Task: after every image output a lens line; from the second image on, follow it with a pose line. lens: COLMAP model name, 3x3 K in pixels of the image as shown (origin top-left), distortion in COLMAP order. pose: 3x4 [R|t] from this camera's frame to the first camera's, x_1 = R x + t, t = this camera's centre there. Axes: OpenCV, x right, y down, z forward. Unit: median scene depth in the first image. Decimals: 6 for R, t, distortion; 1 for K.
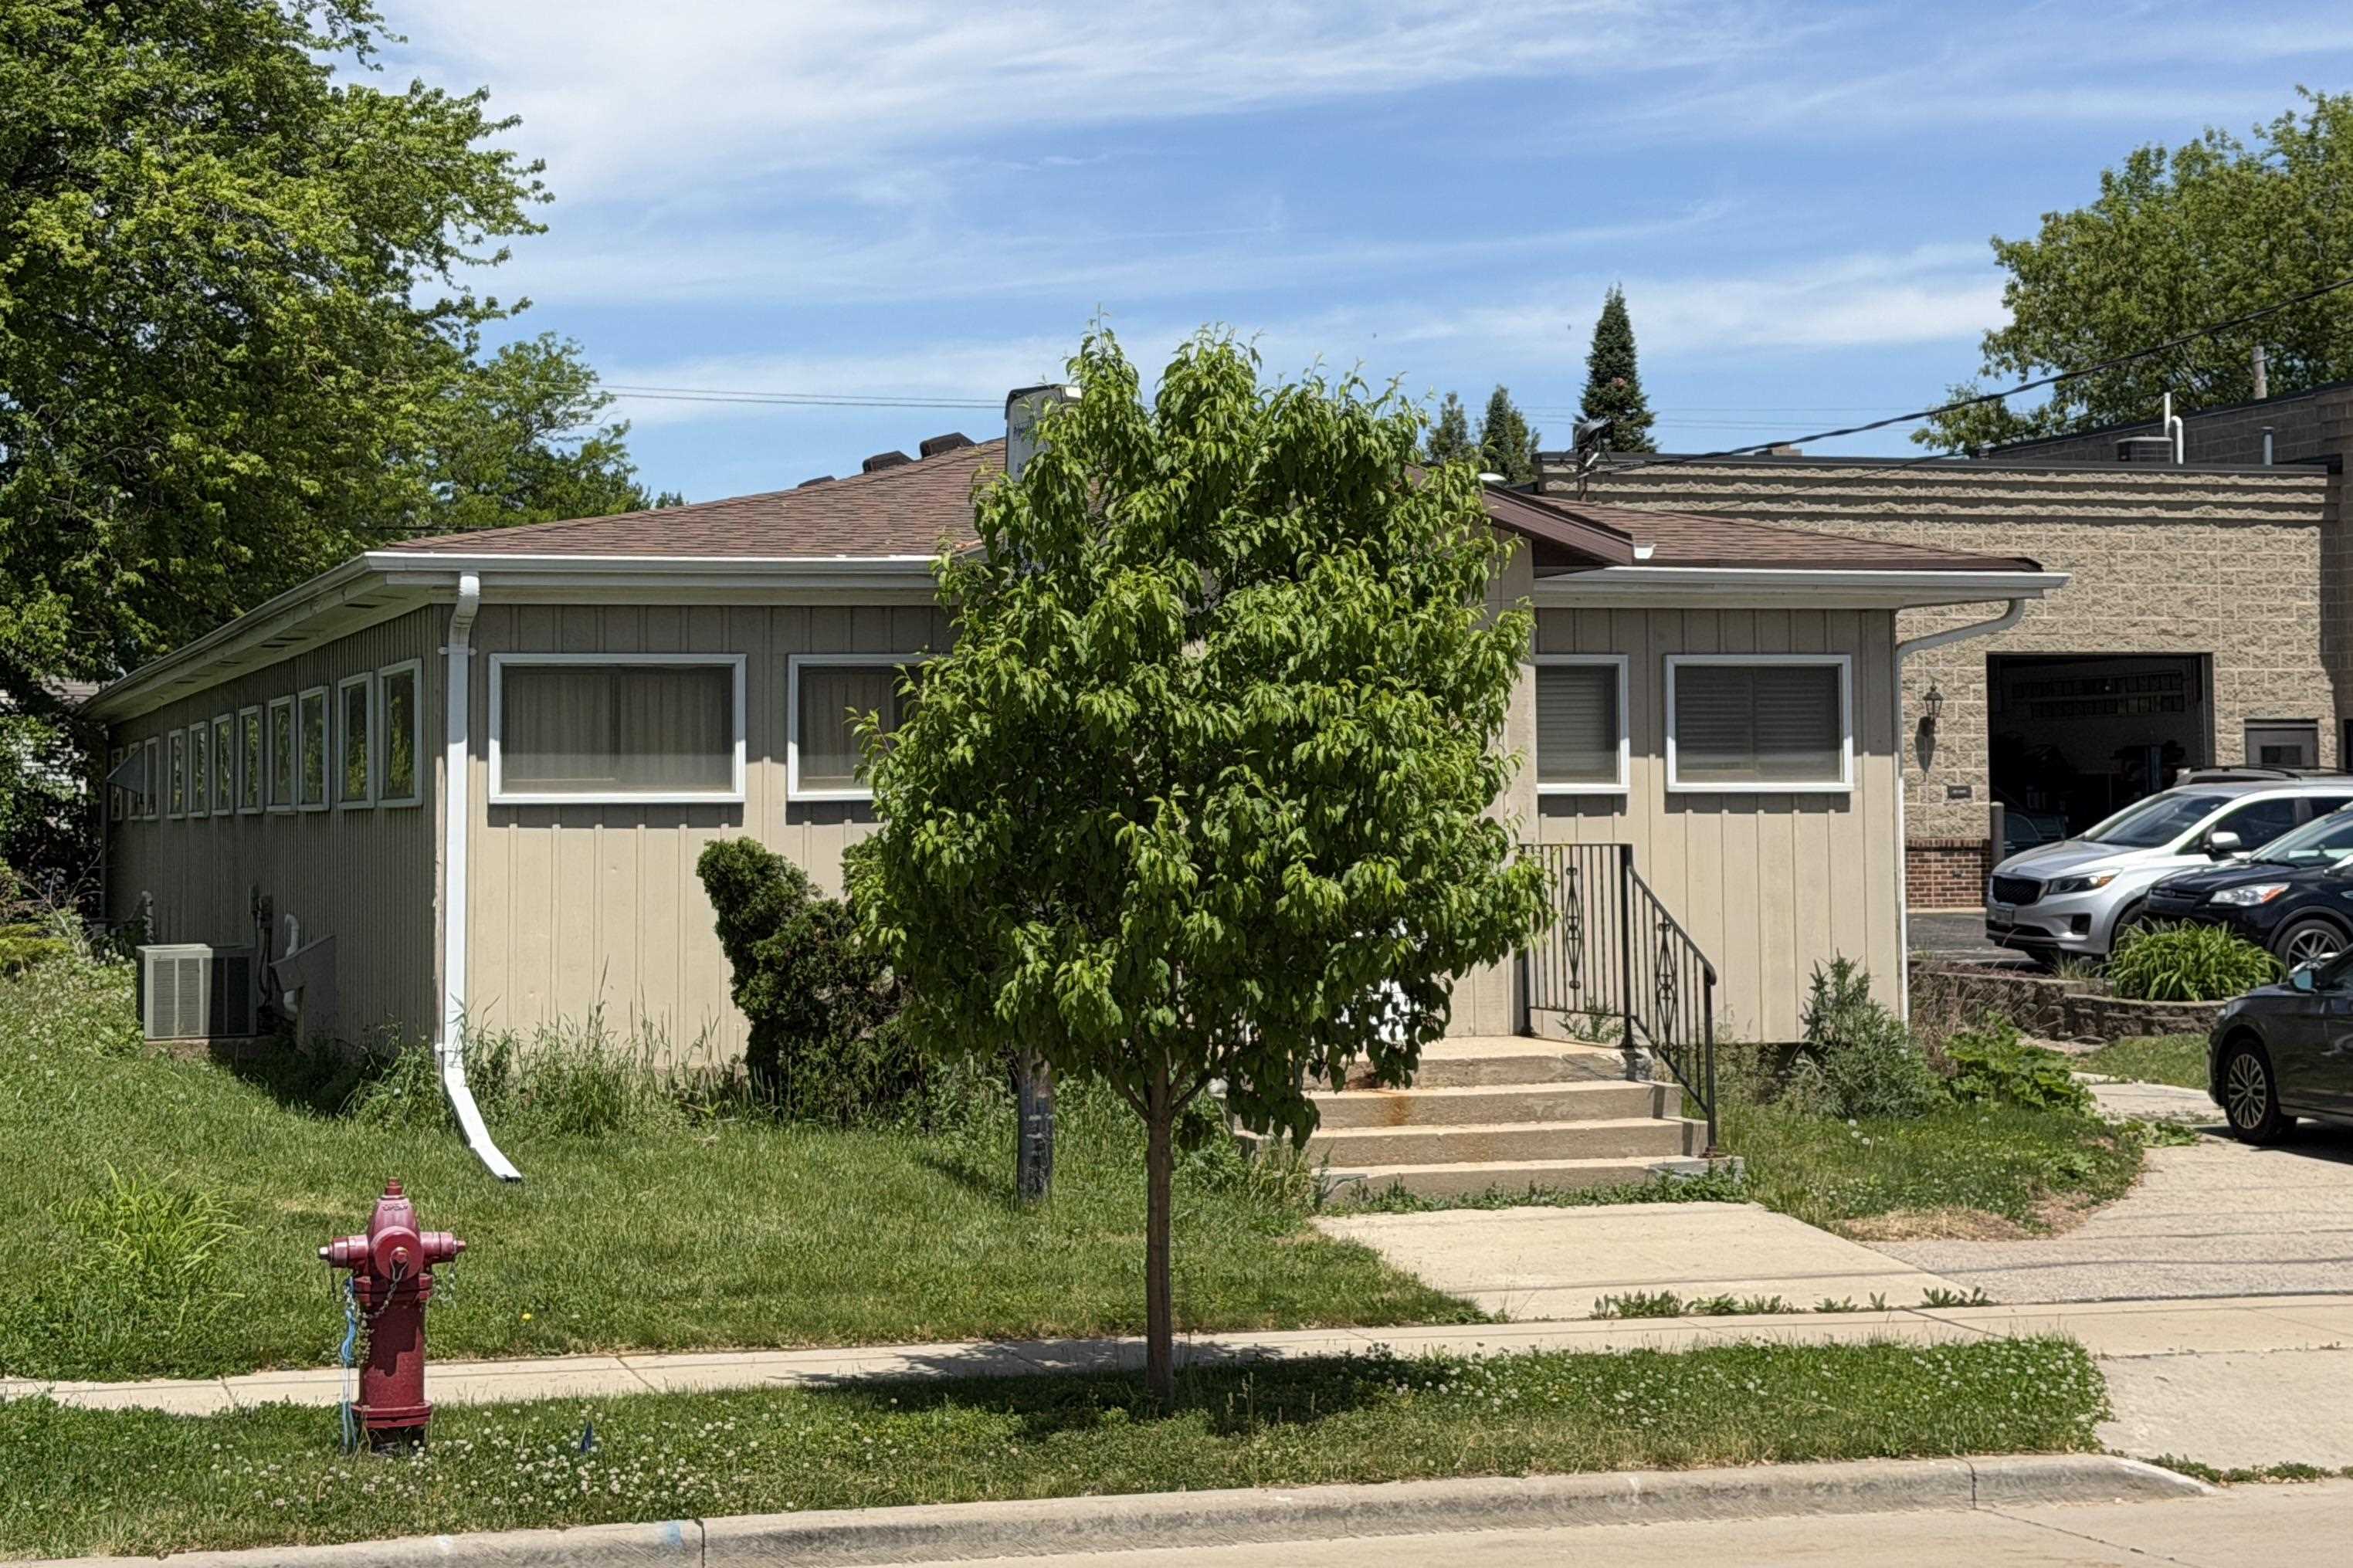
lens RADIAL K [[4425.0, 0, 1277.4], [0, 4425.0, 584.8], [0, 0, 1]] dist [0.170994, -0.192786]
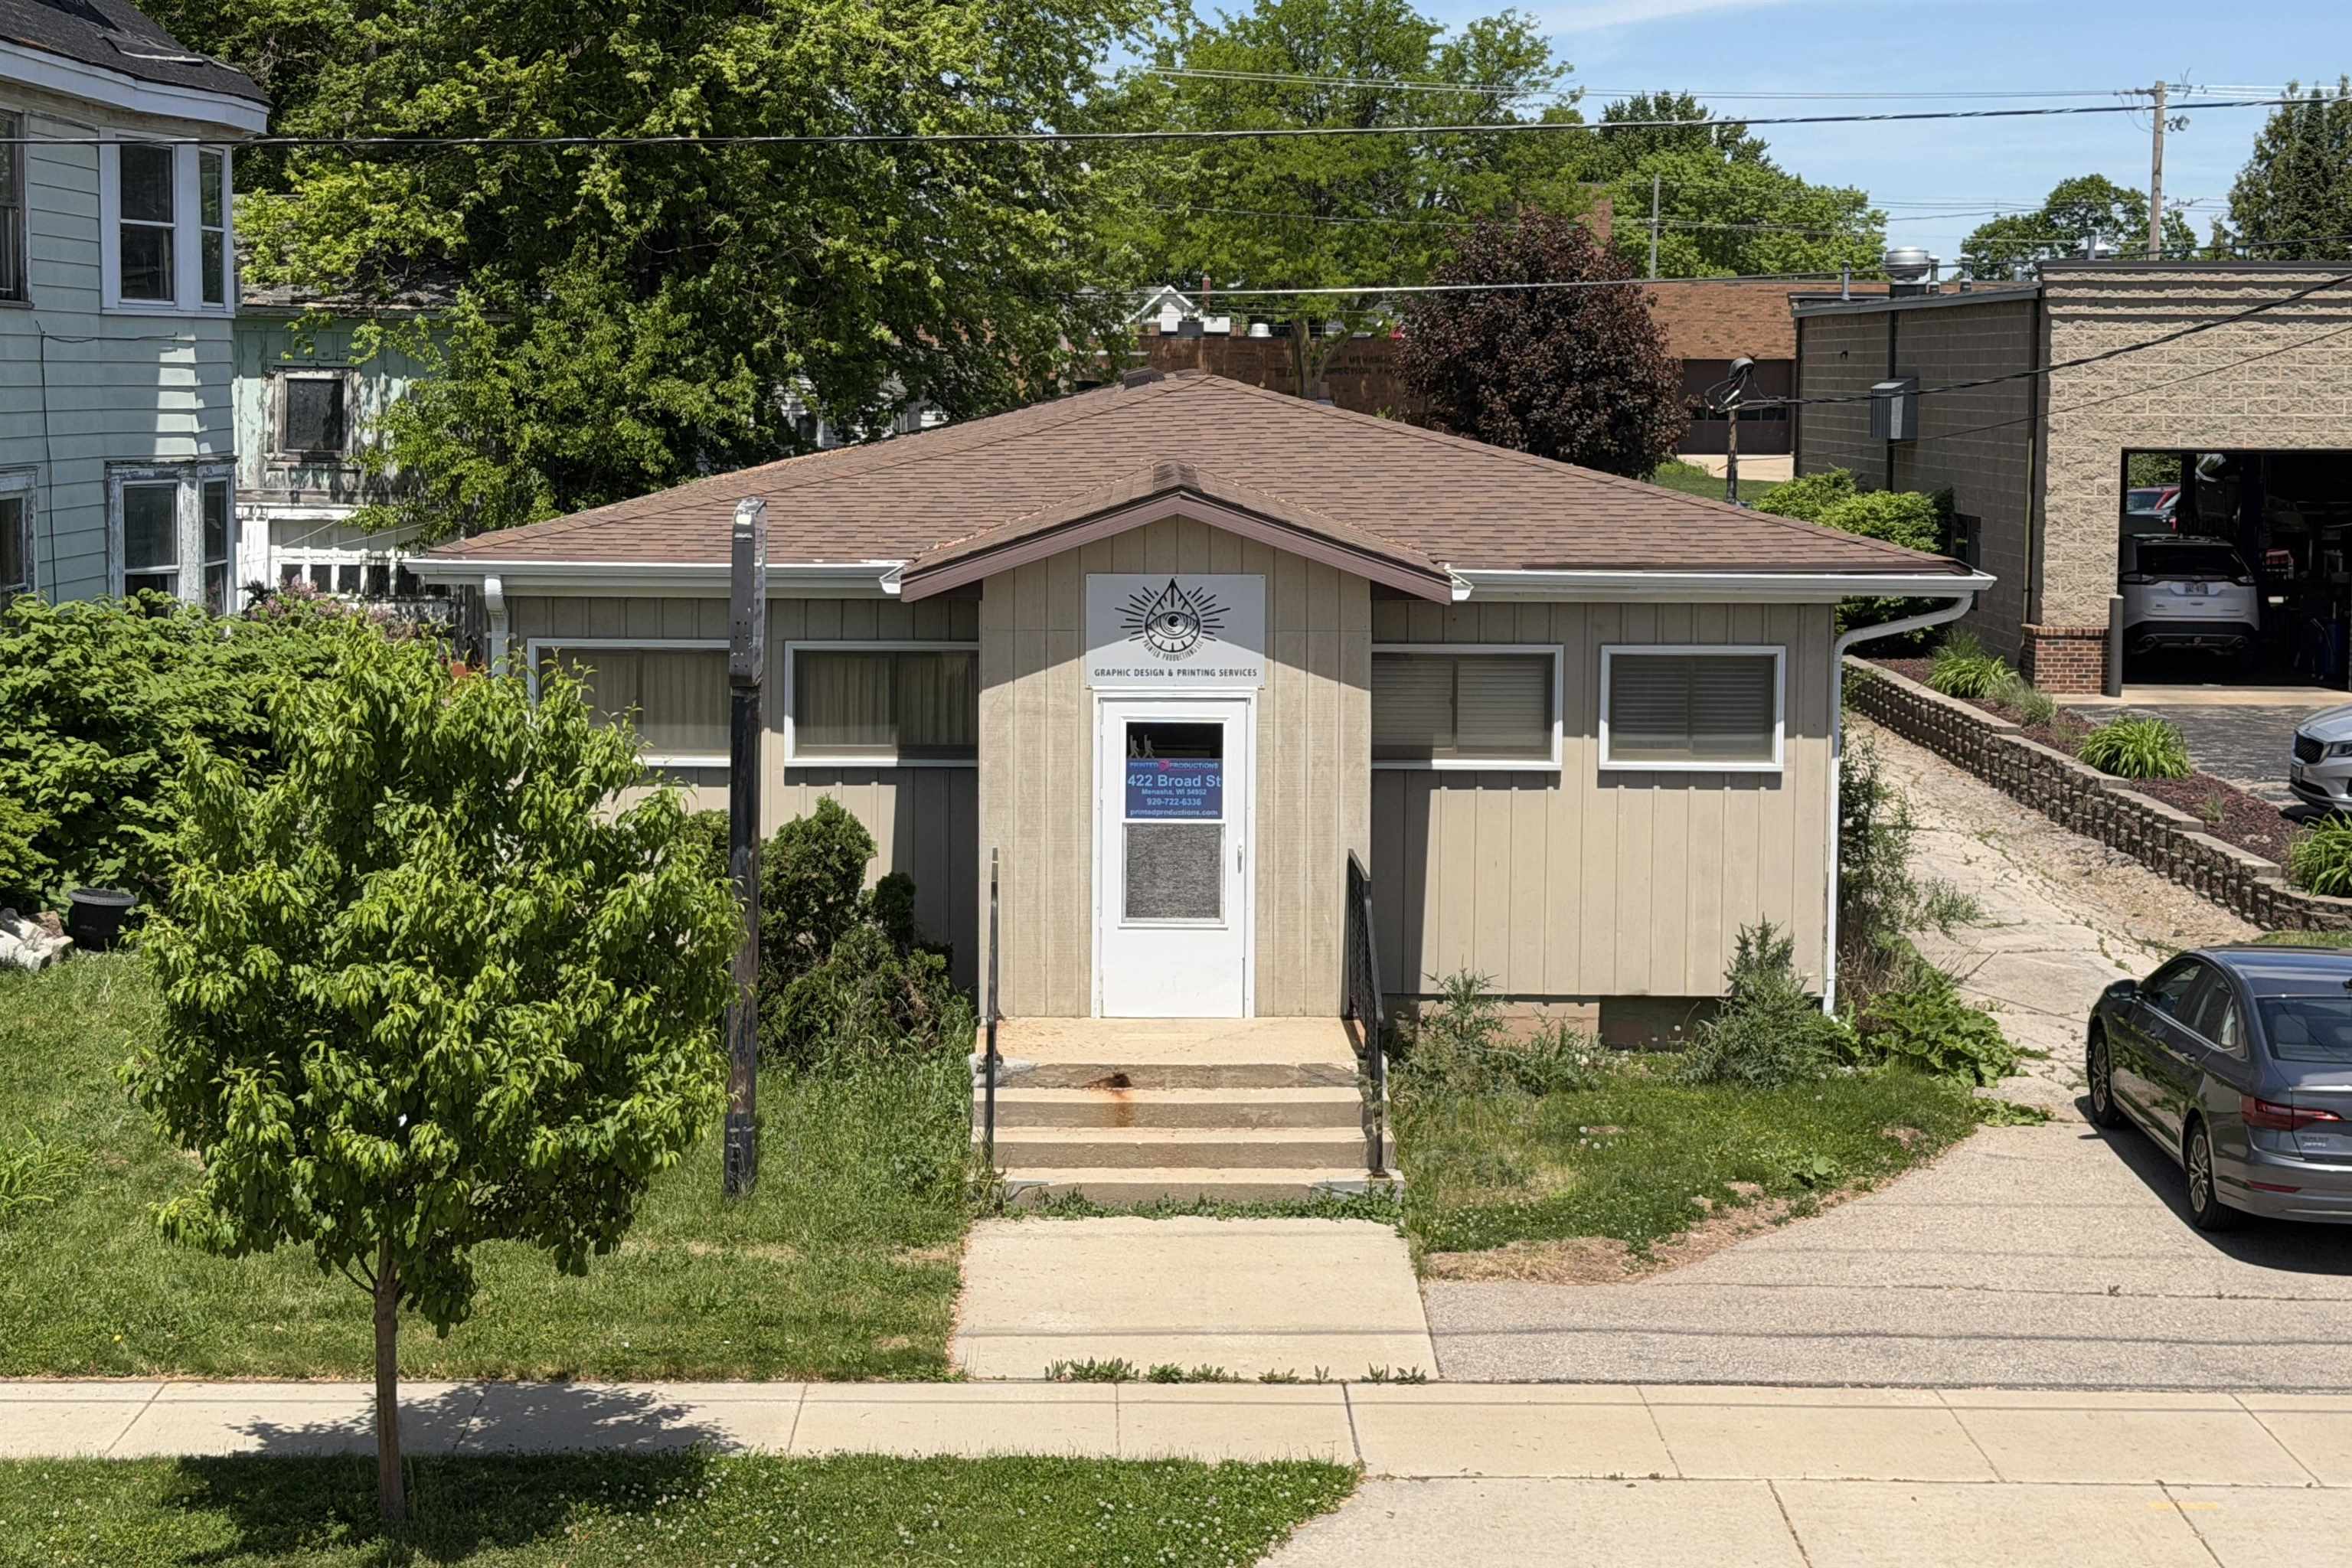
lens RADIAL K [[4002.6, 0, 1277.1], [0, 4002.6, 704.3], [0, 0, 1]] dist [0.175586, -0.200733]
pose [[0.960289, 0.042506, -0.275750, 0.303371], [-0.004033, 0.990338, 0.138616, -0.113764], [0.278978, -0.131999, 0.951182, 0.035583]]
